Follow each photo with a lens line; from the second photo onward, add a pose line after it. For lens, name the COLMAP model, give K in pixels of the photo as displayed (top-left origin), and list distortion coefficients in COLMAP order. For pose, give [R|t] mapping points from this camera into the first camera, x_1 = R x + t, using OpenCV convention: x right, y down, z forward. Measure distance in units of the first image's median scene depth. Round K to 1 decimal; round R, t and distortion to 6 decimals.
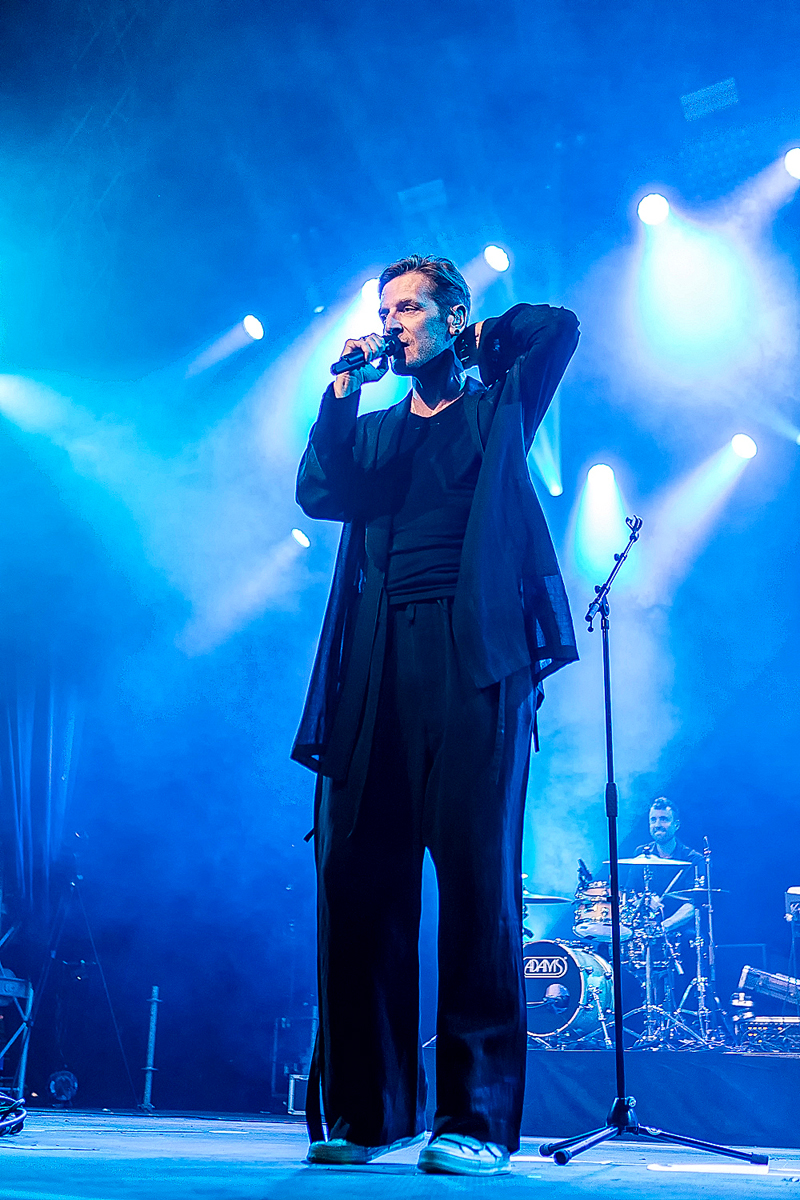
lens RADIAL K [[1421.7, 0, 400.0], [0, 1421.7, 600.0], [0, 0, 1]] dist [-0.031990, -0.012387]
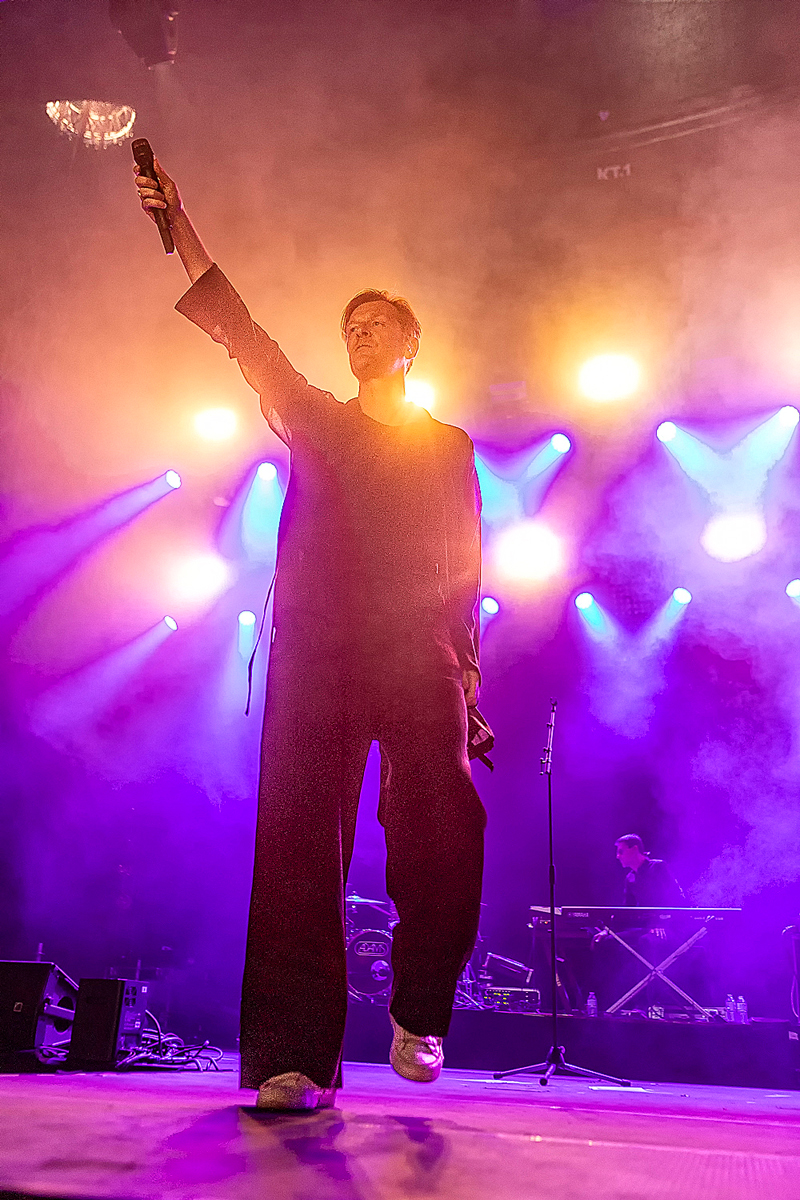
lens RADIAL K [[1044.5, 0, 400.0], [0, 1044.5, 600.0], [0, 0, 1]] dist [-0.004547, -0.008652]
pose [[0.961521, 0.124155, 0.245079, -0.190340], [-0.112007, 0.991711, -0.062953, -0.046982], [-0.250864, 0.033080, 0.967457, -0.111204]]
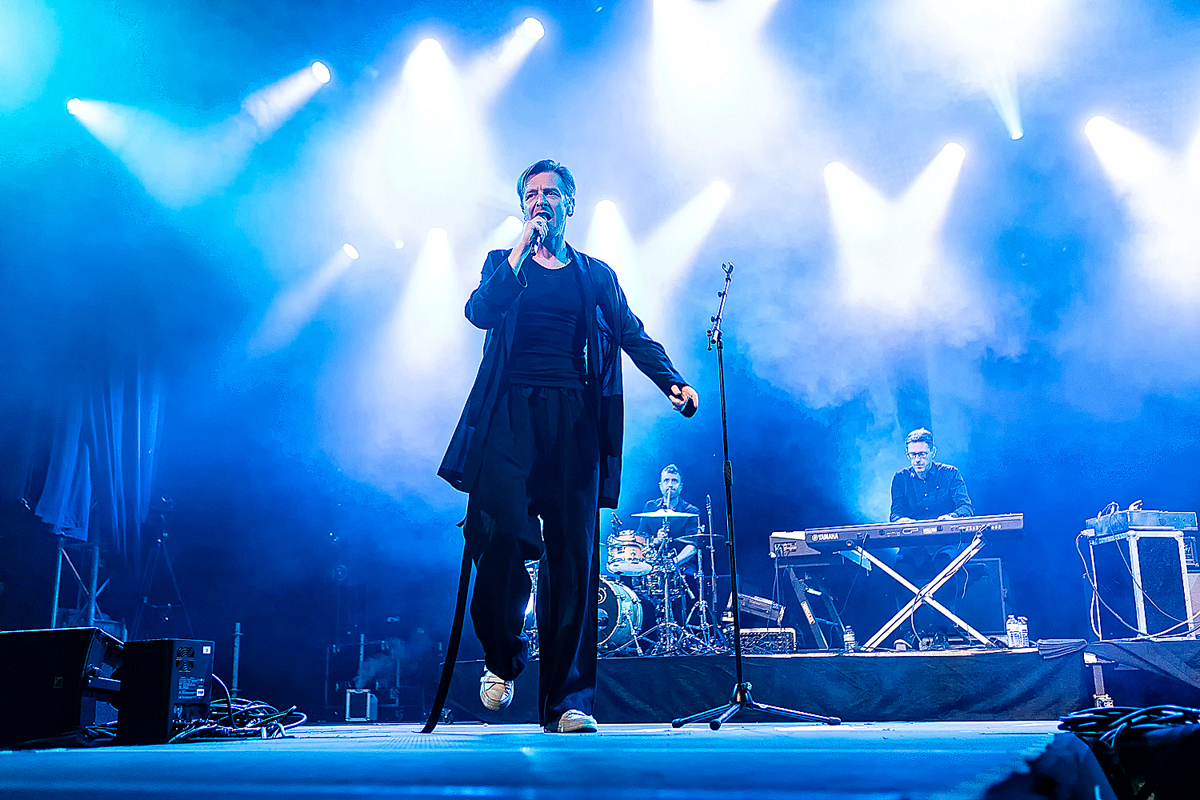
lens RADIAL K [[1178.5, 0, 600.0], [0, 1178.5, 400.0], [0, 0, 1]] dist [0.056679, -0.139413]
pose [[0.981999, 0.002314, 0.188873, -0.091276], [-0.018662, 0.996221, 0.084821, -0.012634], [-0.187963, -0.086819, 0.978331, -0.047249]]
